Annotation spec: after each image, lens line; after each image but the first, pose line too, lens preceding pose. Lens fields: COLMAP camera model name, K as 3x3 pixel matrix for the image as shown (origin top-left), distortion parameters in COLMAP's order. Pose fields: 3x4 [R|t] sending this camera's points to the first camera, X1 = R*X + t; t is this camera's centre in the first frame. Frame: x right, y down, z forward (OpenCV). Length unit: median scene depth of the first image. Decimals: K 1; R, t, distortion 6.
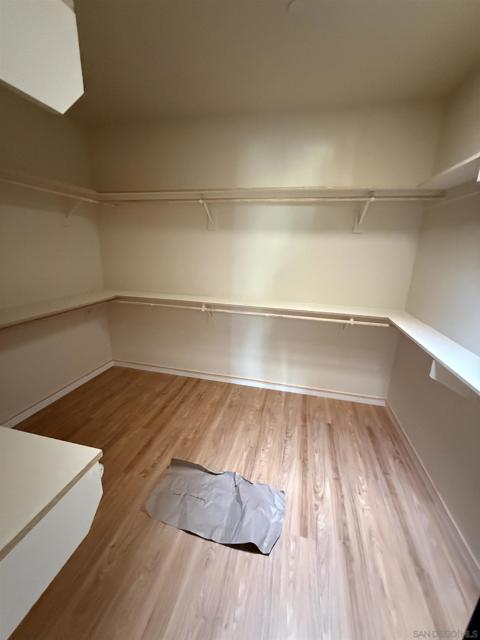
lens RADIAL K [[256.9, 0, 240.0], [0, 256.9, 320.0], [0, 0, 1]] dist [0.000246, -0.000126]
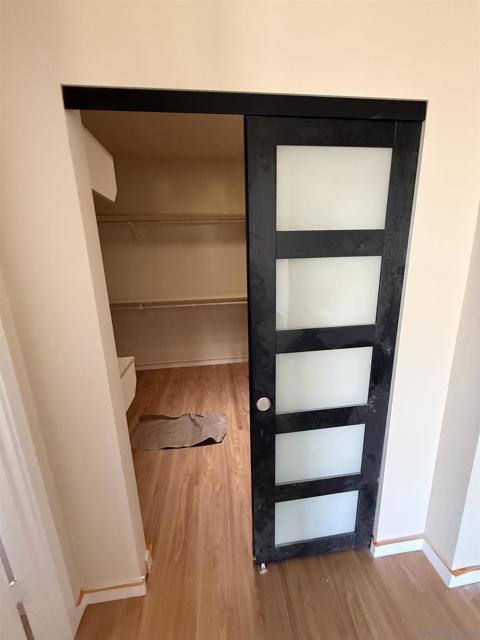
lens RADIAL K [[256.9, 0, 240.0], [0, 256.9, 320.0], [0, 0, 1]] dist [0.000246, -0.000126]
pose [[0.937571, -0.141651, 0.317639, -0.128412], [0.151459, 0.988444, -0.006262, 0.128655], [-0.313081, 0.053981, 0.948191, -0.425030]]
